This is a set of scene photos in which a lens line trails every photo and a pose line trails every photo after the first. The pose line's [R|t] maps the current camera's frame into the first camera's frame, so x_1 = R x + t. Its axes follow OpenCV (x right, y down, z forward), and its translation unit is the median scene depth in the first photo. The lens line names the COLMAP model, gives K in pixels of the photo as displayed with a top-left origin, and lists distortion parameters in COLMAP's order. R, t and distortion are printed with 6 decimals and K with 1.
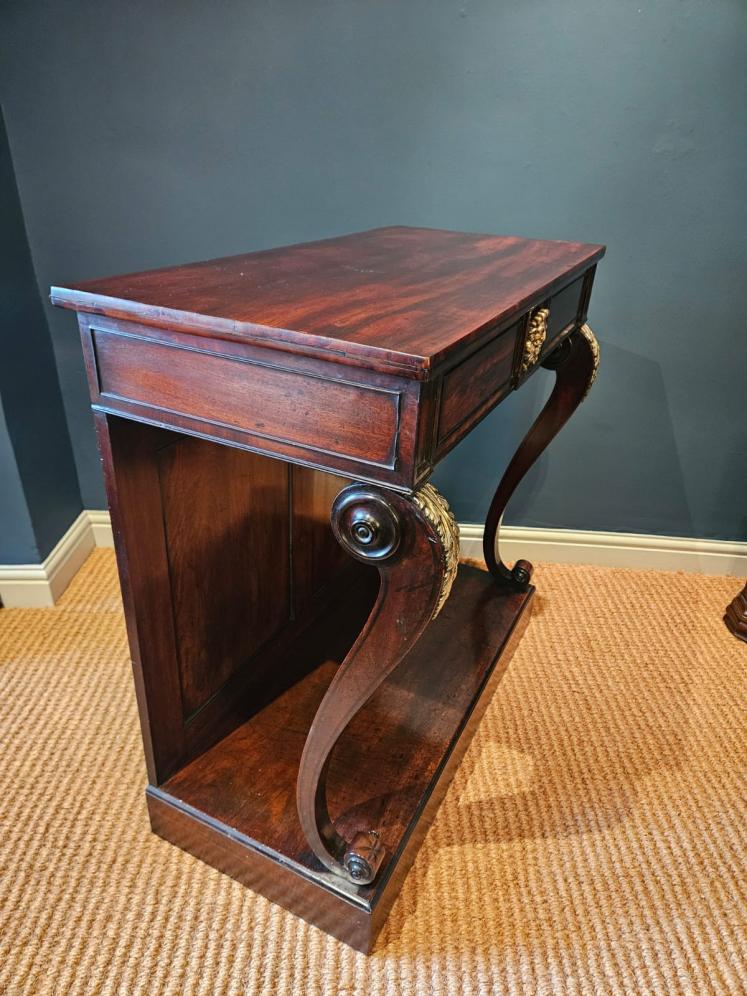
lens RADIAL K [[679.5, 0, 372.4], [0, 679.5, 505.1], [0, 0, 1]] dist [0.065895, -0.060519]
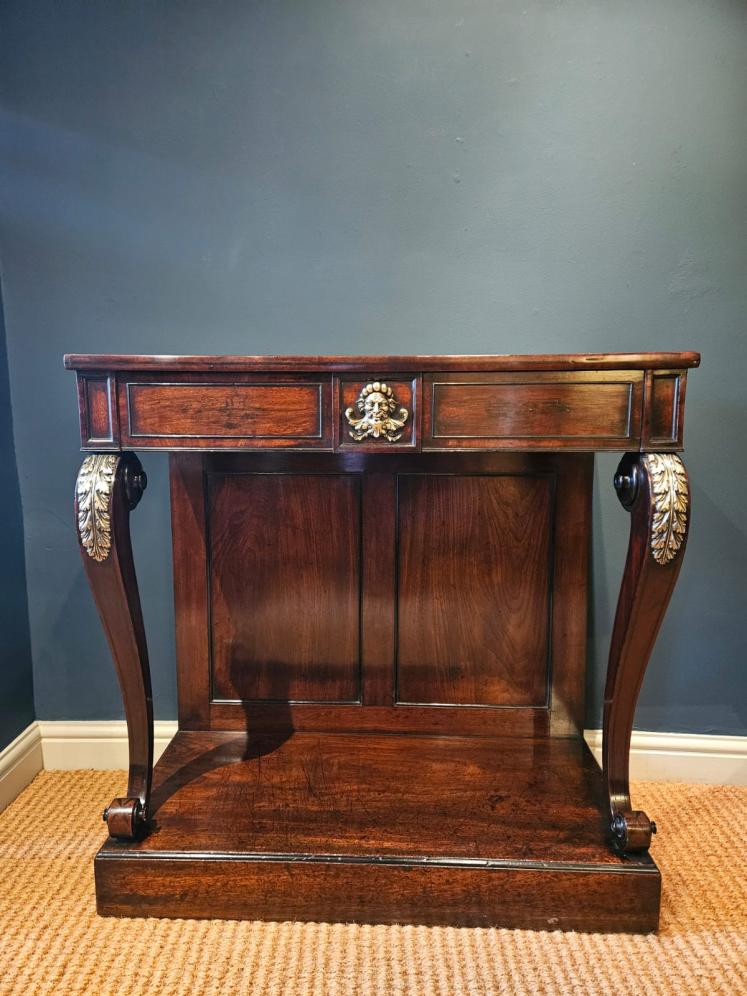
lens RADIAL K [[679.5, 0, 363.5], [0, 679.5, 484.1], [0, 0, 1]] dist [0.065895, -0.060519]
pose [[0.998536, -0.037616, -0.038874, 0.014384], [0.020733, 0.929894, -0.367244, 0.065747], [0.049962, 0.365900, 0.929312, 0.182414]]
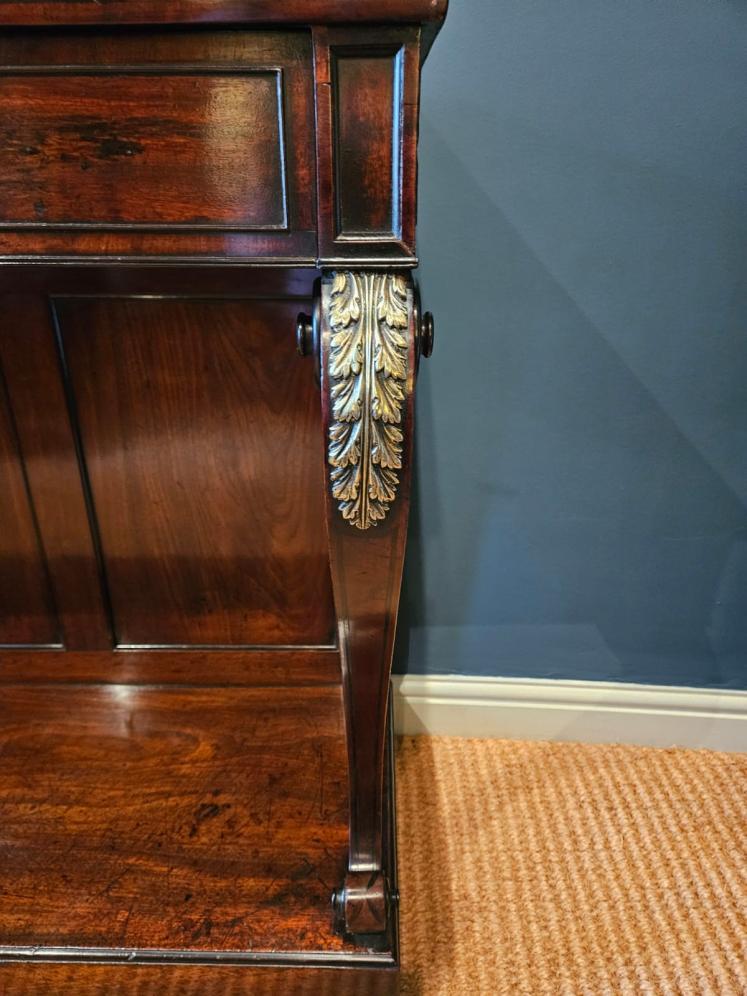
lens RADIAL K [[679.5, 0, 379.2], [0, 679.5, 497.3], [0, 0, 1]] dist [0.065895, -0.060519]
pose [[0.999259, -0.034798, -0.016436, 0.263409], [0.033598, 0.997092, -0.068397, -0.079735], [0.018768, 0.067794, 0.997523, 0.510530]]
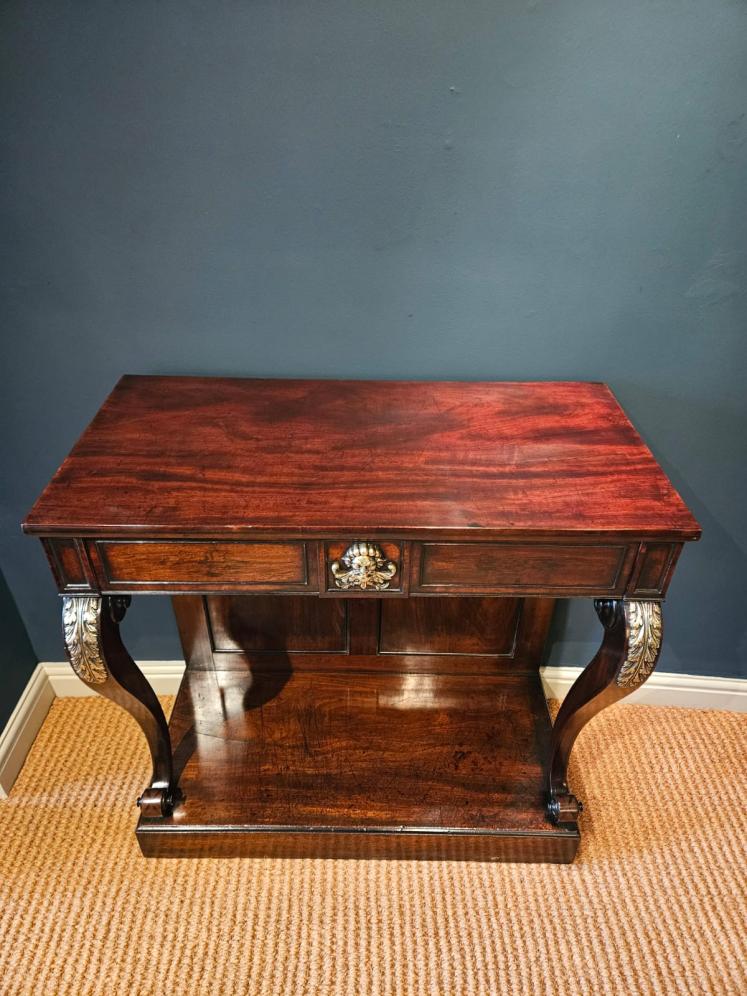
lens RADIAL K [[679.5, 0, 377.0], [0, 679.5, 489.5], [0, 0, 1]] dist [0.065895, -0.060519]
pose [[0.999716, -0.021652, -0.009997, 0.024031], [0.022681, 0.992760, 0.117955, -0.360145], [0.007371, -0.118148, 0.992969, 0.146464]]
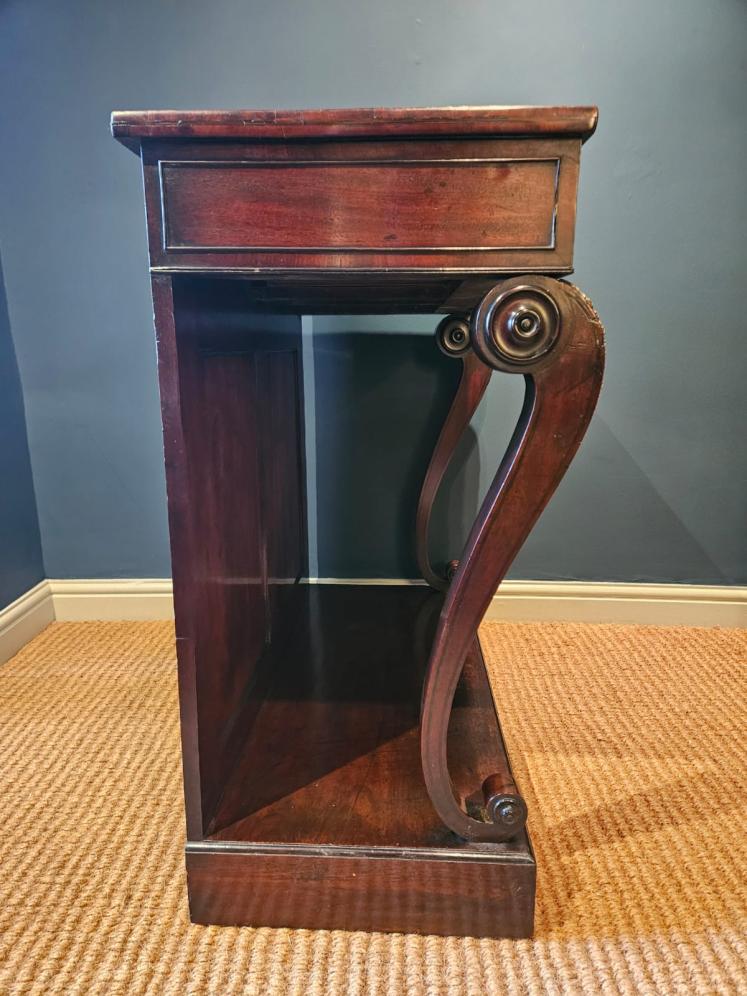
lens RADIAL K [[679.5, 0, 366.1], [0, 679.5, 502.8], [0, 0, 1]] dist [0.065895, -0.060519]
pose [[0.998518, -0.039512, -0.037437, 0.056342], [0.028187, 0.963737, -0.265359, 0.196317], [0.046564, 0.263911, 0.963422, 0.123516]]
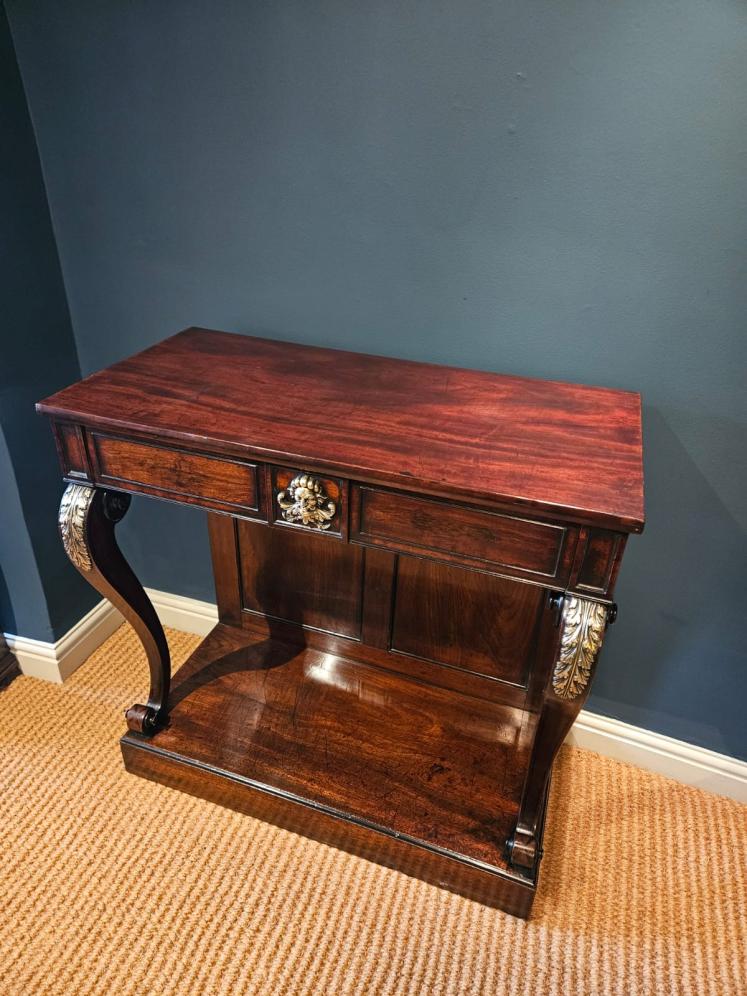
lens RADIAL K [[679.5, 0, 368.9], [0, 679.5, 489.8], [0, 0, 1]] dist [0.065895, -0.060519]
pose [[0.944050, 0.156704, -0.290195, 0.236932], [-0.151122, 0.987635, 0.041697, -0.266919], [0.293141, 0.004491, 0.956059, 0.157421]]
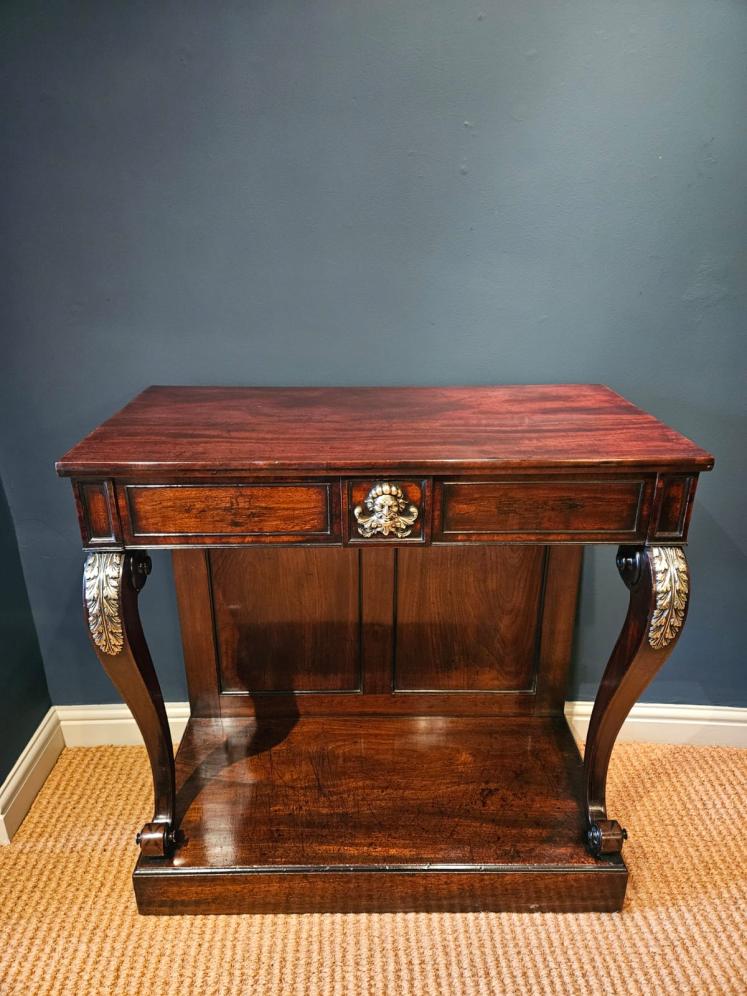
lens RADIAL K [[679.5, 0, 370.8], [0, 679.5, 482.4], [0, 0, 1]] dist [0.065895, -0.060519]
pose [[0.998955, -0.045674, -0.001413, -0.006740], [0.045146, 0.991257, -0.123979, -0.172356], [0.007063, 0.123786, 0.992284, 0.127444]]
